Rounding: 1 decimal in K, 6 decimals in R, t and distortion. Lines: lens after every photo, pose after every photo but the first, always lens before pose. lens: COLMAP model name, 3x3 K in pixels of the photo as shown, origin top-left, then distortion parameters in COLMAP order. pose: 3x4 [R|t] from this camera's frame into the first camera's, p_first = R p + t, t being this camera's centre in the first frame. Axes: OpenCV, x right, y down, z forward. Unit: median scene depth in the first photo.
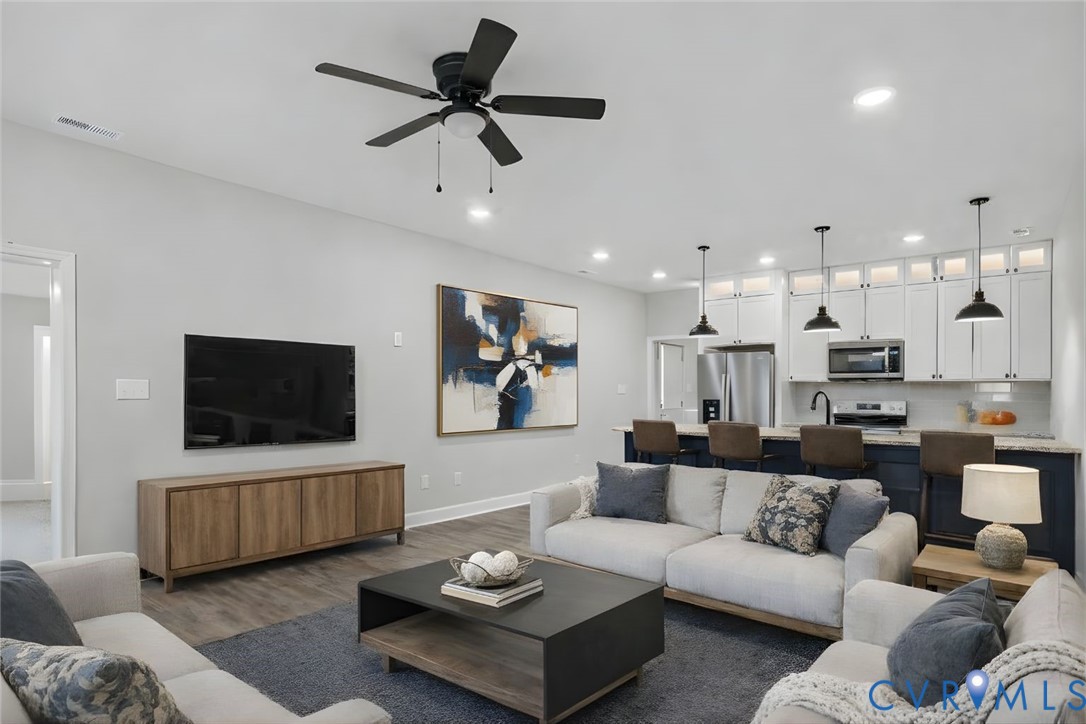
lens RADIAL K [[570.3, 0, 543.5], [0, 570.3, 387.4], [0, 0, 1]] dist [0.019506, -0.019058]
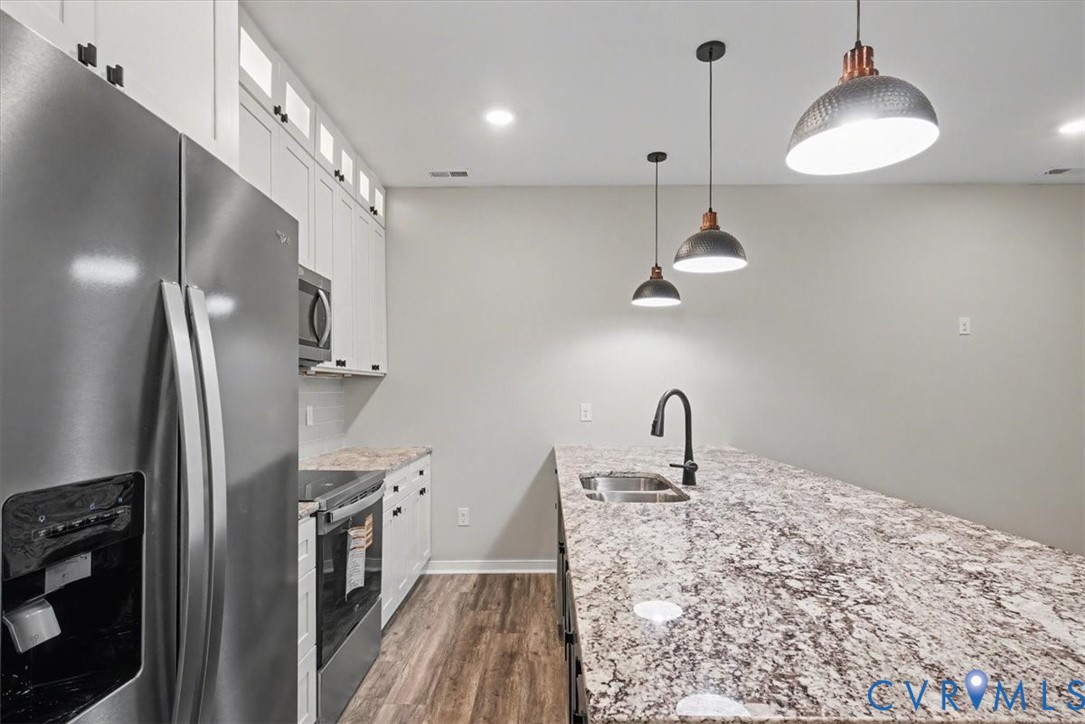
lens RADIAL K [[552.5, 0, 545.5], [0, 552.5, 382.6], [0, 0, 1]] dist [0.011481, -0.000509]
pose [[-0.640289, 0.010600, 0.768061, 0.176221], [0.001030, 0.999916, -0.012942, 0.004843], [-0.768133, -0.007495, -0.640246, 1.136034]]
